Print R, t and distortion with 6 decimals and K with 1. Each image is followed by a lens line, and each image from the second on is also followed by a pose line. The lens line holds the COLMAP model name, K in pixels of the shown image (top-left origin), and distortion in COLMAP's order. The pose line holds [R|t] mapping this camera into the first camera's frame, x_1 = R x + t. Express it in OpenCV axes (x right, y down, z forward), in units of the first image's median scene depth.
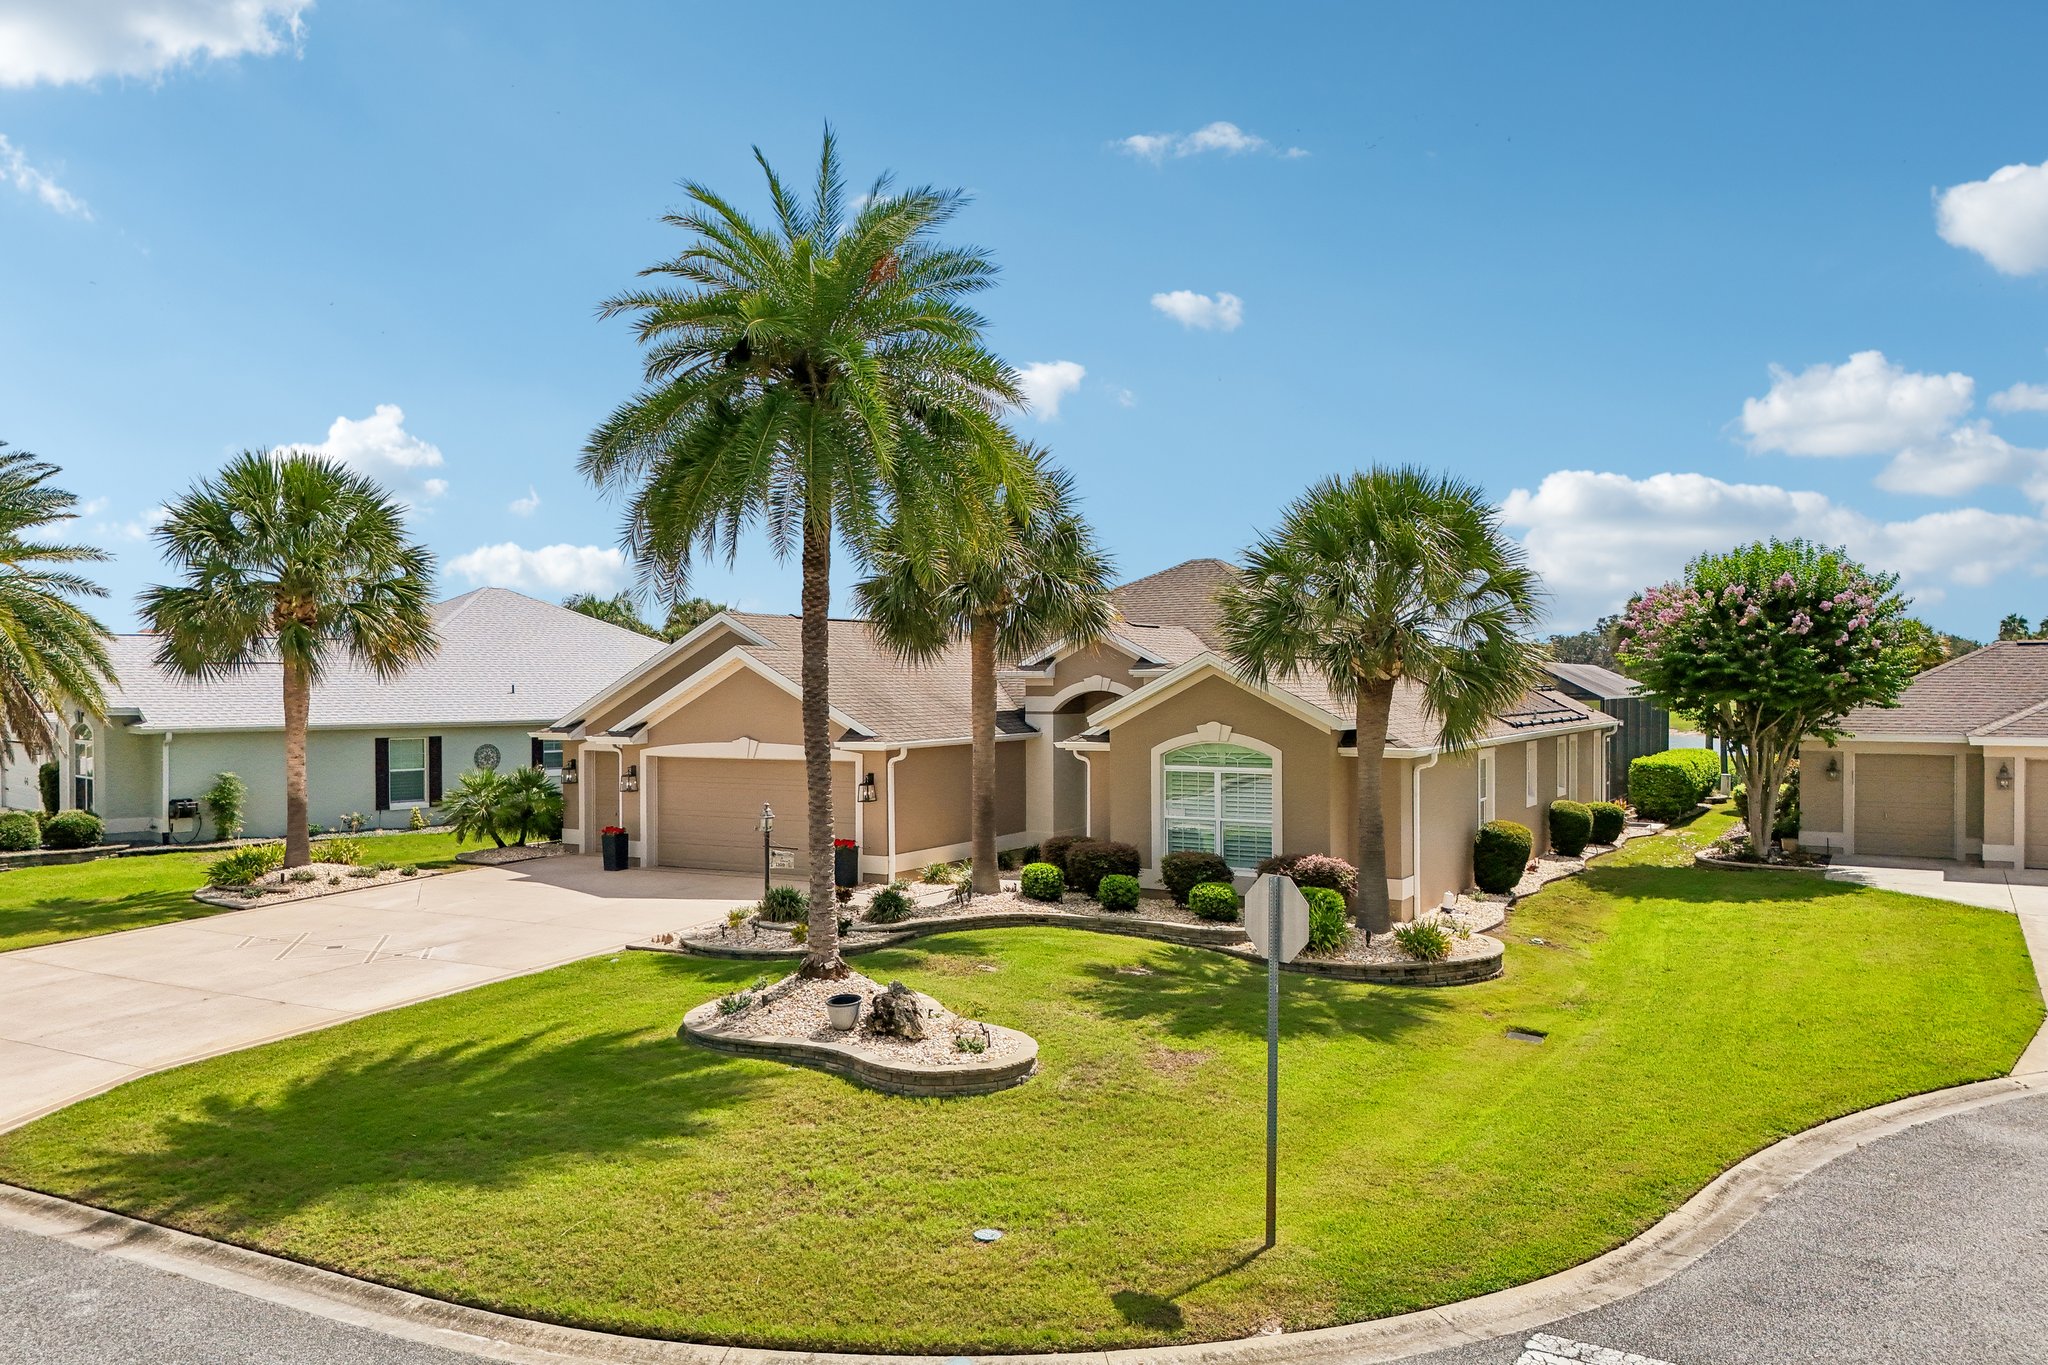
lens RADIAL K [[1519.7, 0, 1030.2], [0, 1519.7, 678.1], [0, 0, 1]] dist [0.058976, -0.043336]
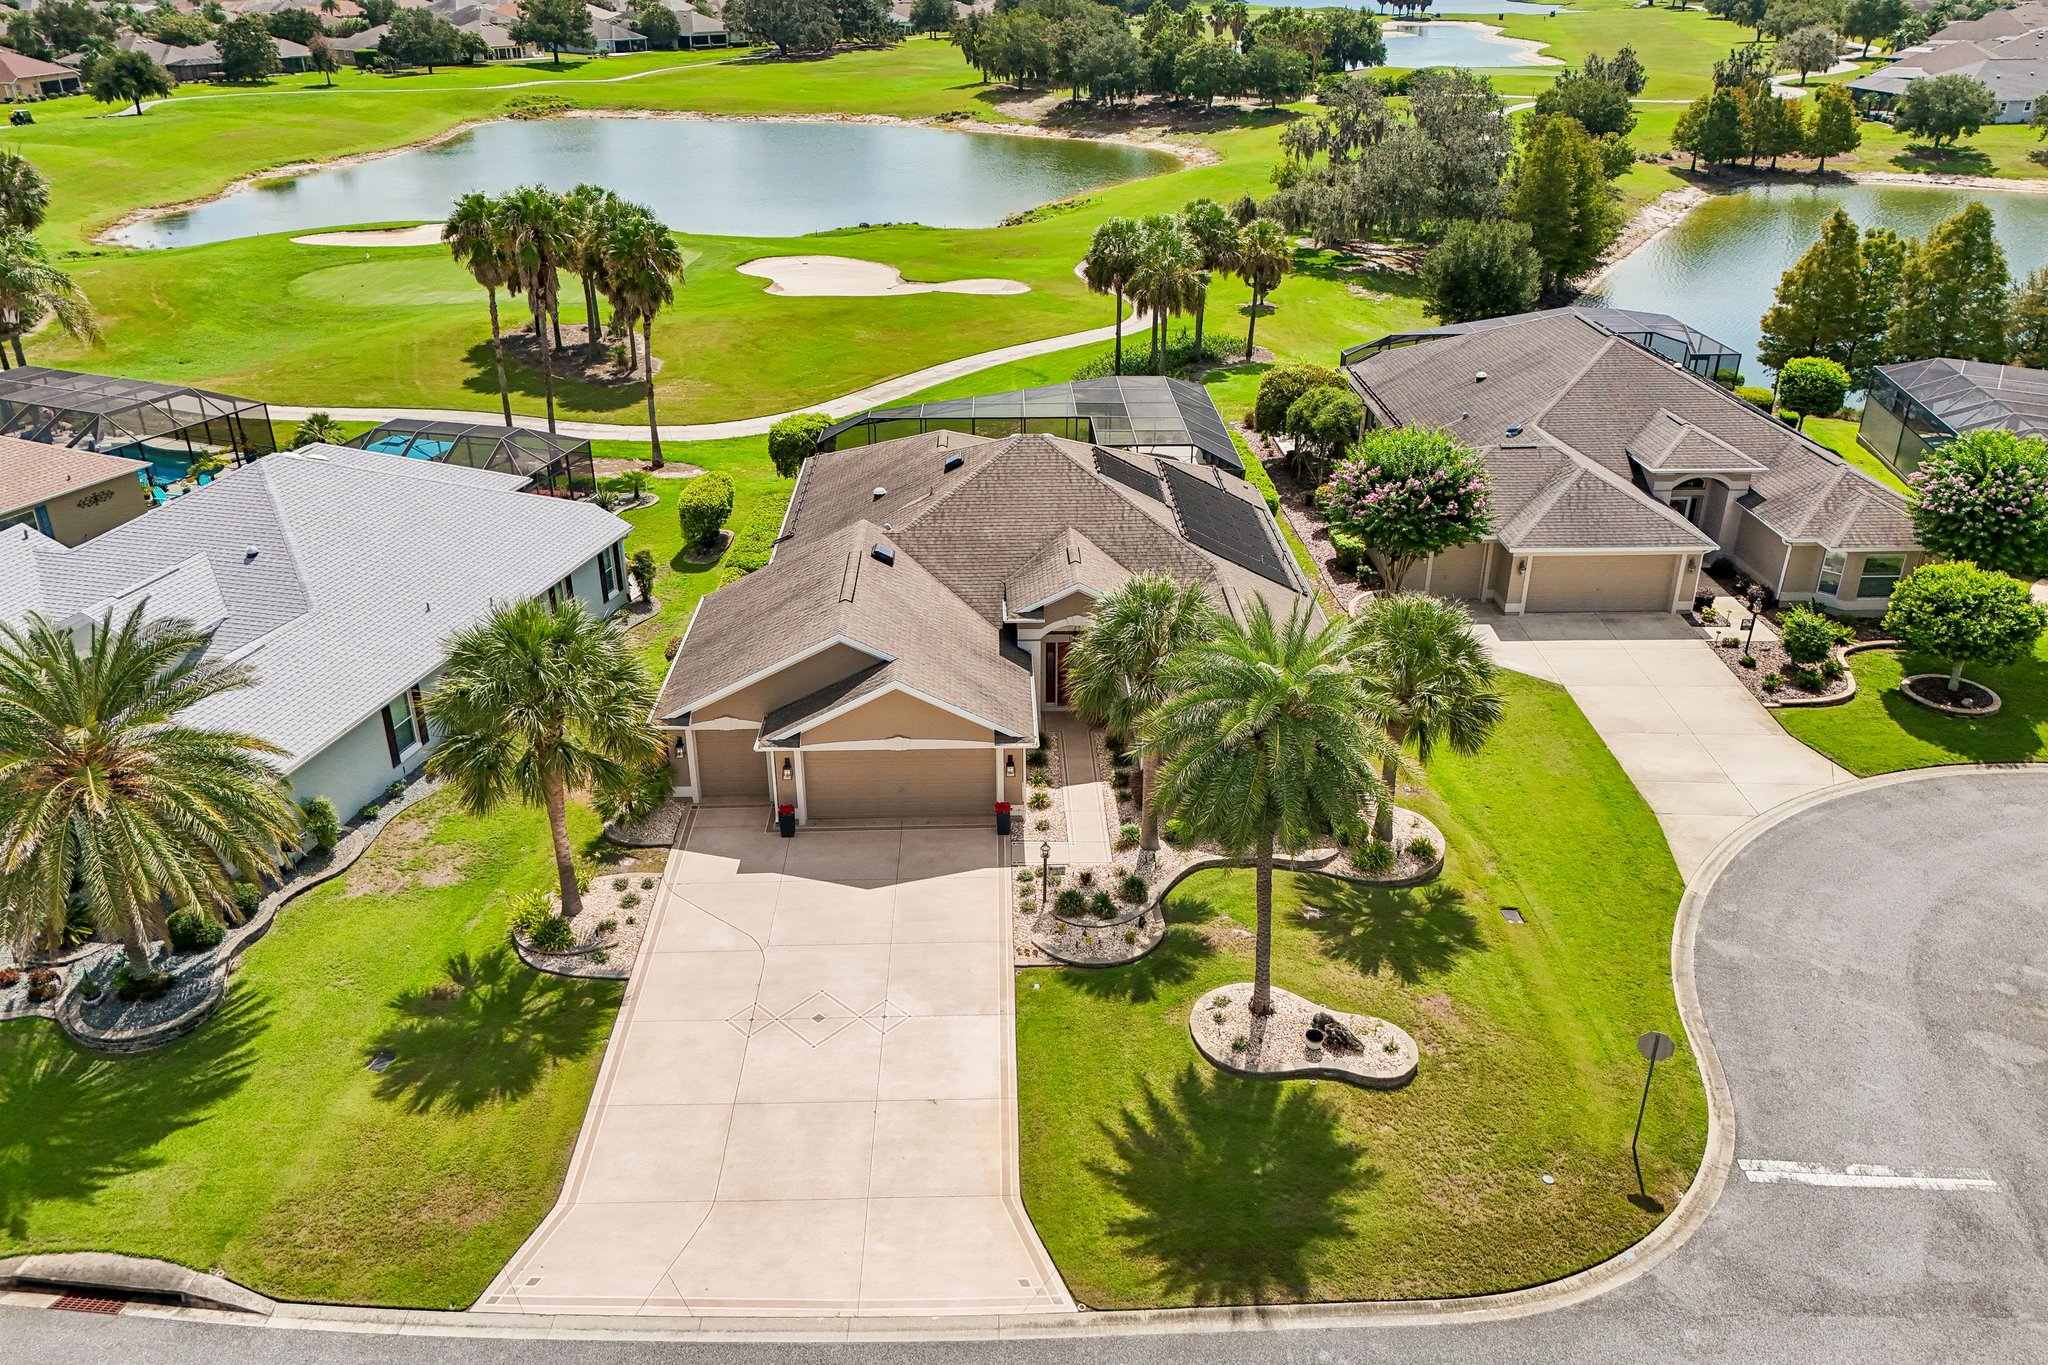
lens RADIAL K [[1519.7, 0, 1025.6], [0, 1519.7, 639.2], [0, 0, 1]] dist [0.058976, -0.043336]
pose [[0.854480, -0.213363, 0.473646, -0.836967], [-0.001324, 0.910864, 0.412704, -0.704140], [-0.519482, -0.353274, 0.778033, -0.098209]]
